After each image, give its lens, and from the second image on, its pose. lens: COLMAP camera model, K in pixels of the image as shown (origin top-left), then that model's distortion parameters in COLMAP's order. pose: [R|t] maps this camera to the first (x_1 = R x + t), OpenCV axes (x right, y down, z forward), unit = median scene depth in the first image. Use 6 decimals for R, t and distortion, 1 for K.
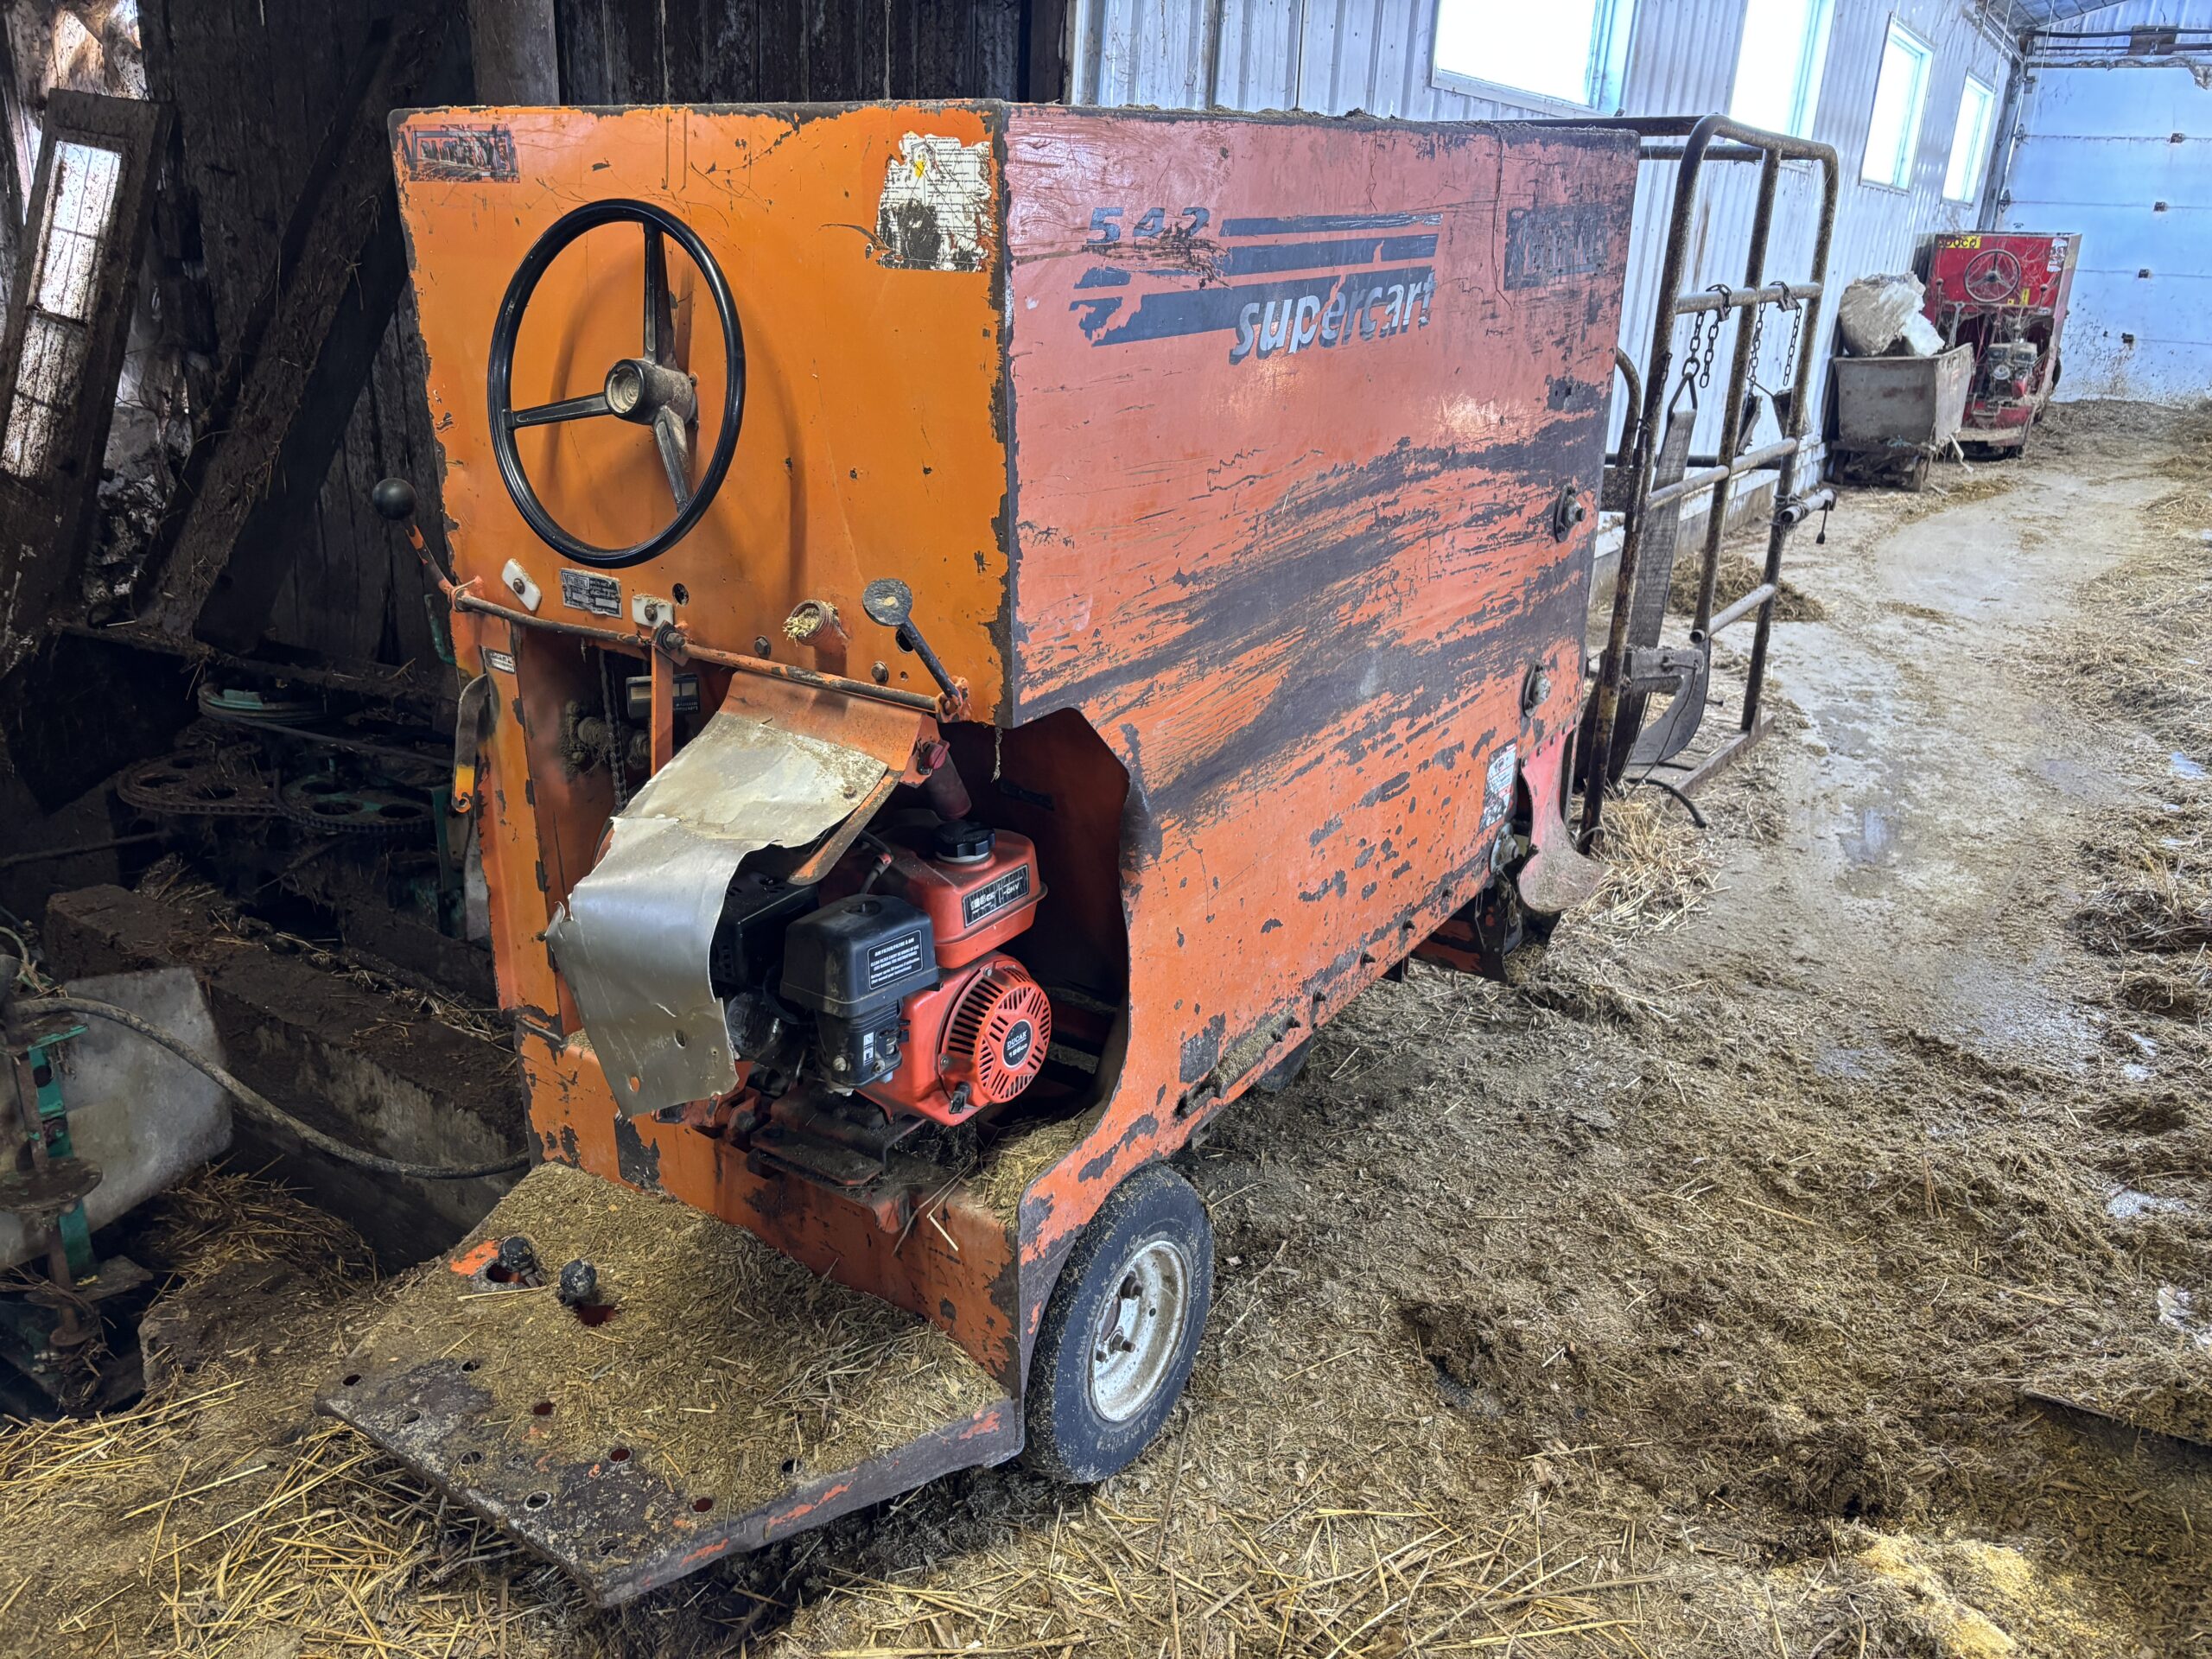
lens RADIAL K [[1668.1, 0, 1105.0], [0, 1668.1, 831.9], [0, 0, 1]] dist [-0.008265, -0.003929]
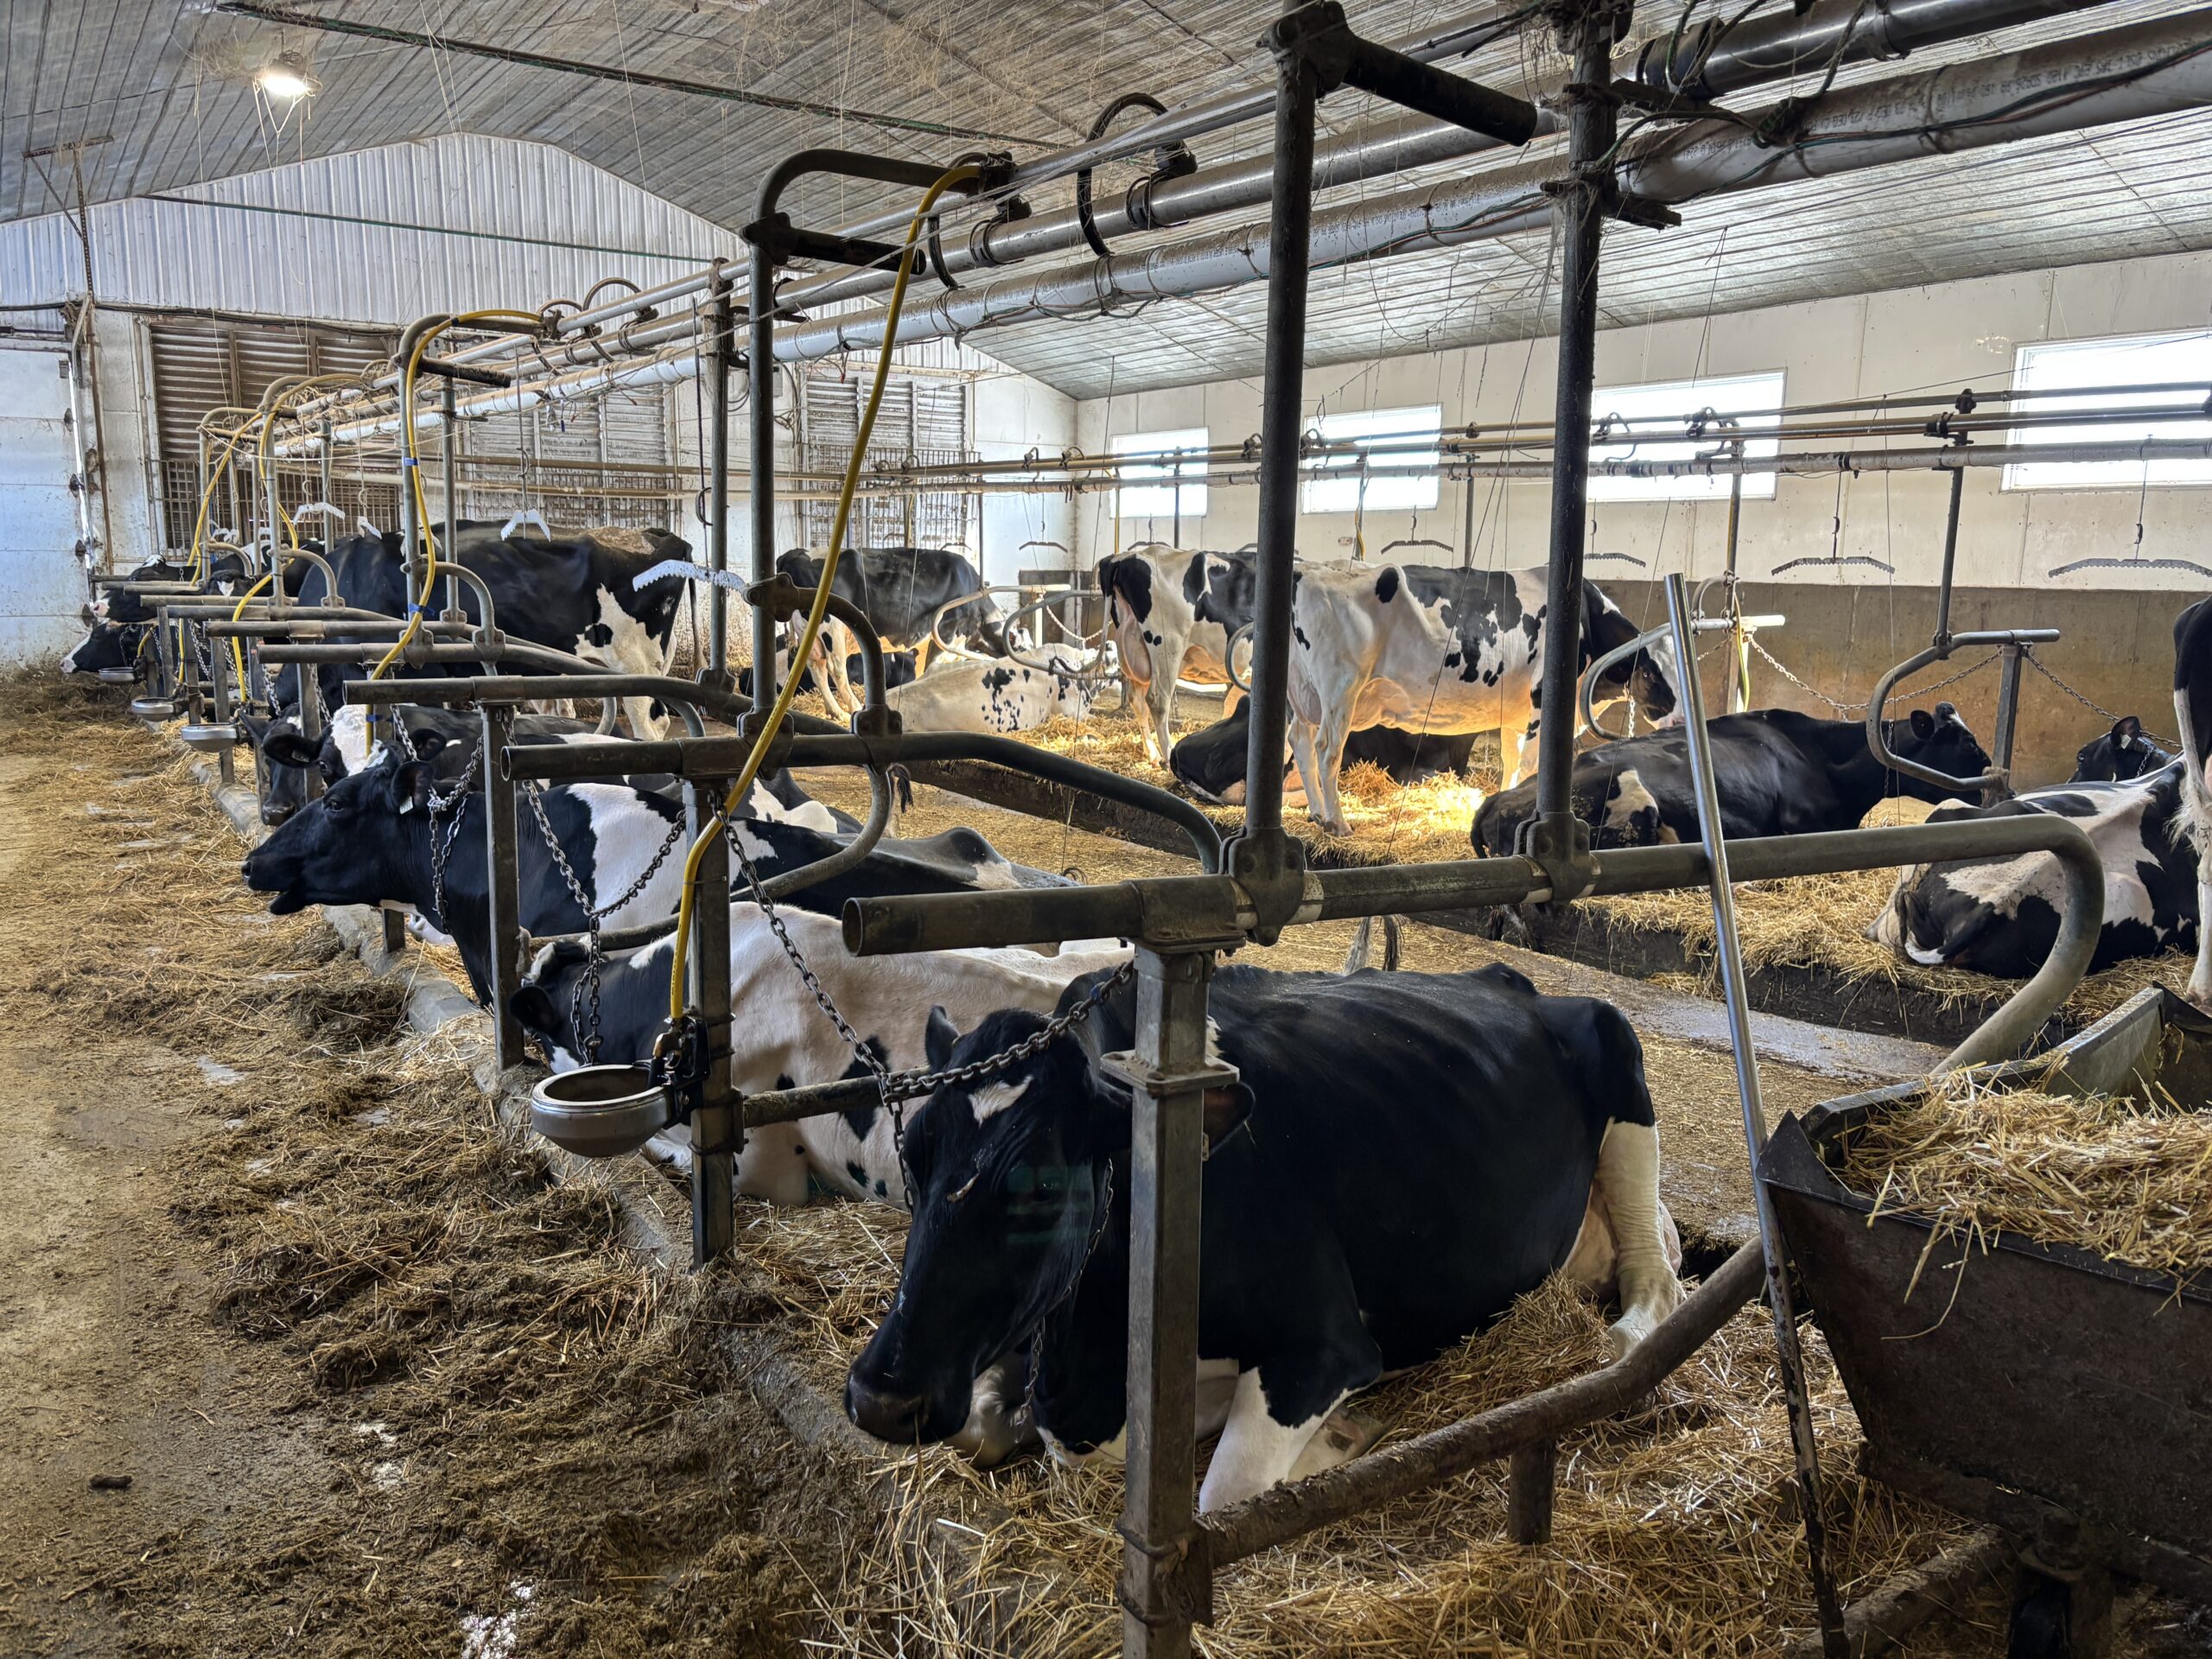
lens RADIAL K [[1668.1, 0, 1105.4], [0, 1668.1, 832.6], [0, 0, 1]] dist [-0.008265, -0.003929]
pose [[0.396083, -0.189149, 0.898522, 0.050084], [0.326741, 0.943536, 0.054592, -0.062810], [-0.858114, 0.271961, 0.435521, 0.167682]]
